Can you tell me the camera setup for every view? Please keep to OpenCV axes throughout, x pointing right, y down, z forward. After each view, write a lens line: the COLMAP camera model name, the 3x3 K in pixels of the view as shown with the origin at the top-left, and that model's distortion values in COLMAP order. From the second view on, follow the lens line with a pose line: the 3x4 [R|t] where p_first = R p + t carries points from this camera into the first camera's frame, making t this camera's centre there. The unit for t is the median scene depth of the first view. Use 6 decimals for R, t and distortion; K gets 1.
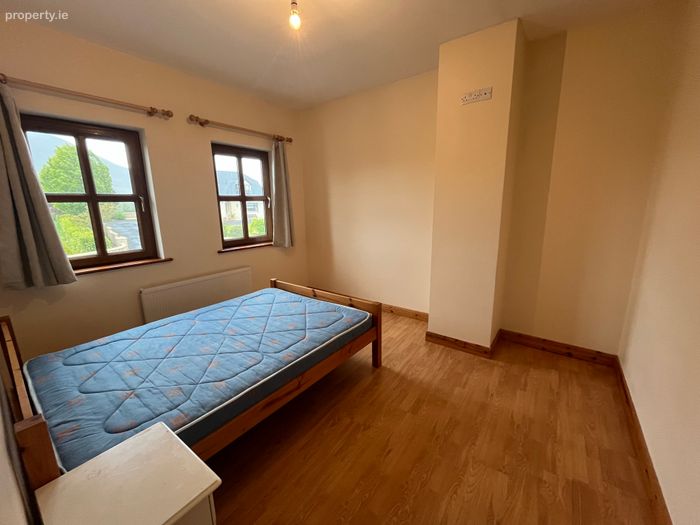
lens RADIAL K [[284.0, 0, 347.3], [0, 284.0, 262.5], [0, 0, 1]] dist [-0.000653, -0.000583]
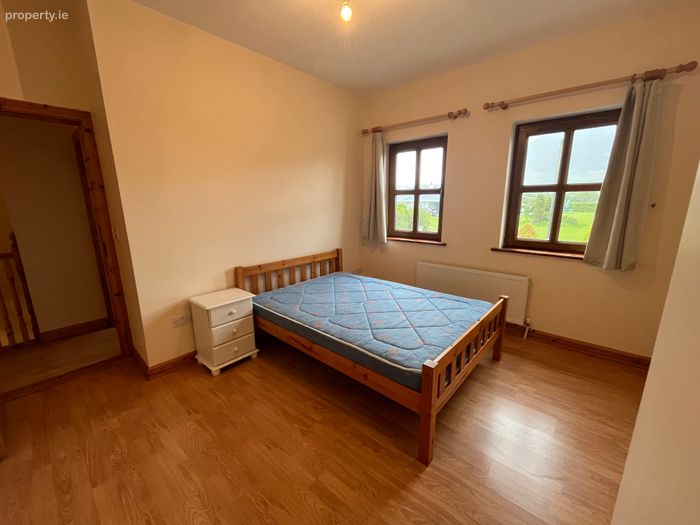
lens RADIAL K [[284.0, 0, 347.3], [0, 284.0, 262.5], [0, 0, 1]] dist [-0.000653, -0.000583]
pose [[-0.080016, 0.229357, -0.970048, 0.636564], [-0.194295, 0.950913, 0.240860, -0.167148], [0.977674, 0.207748, -0.031525, 0.784600]]
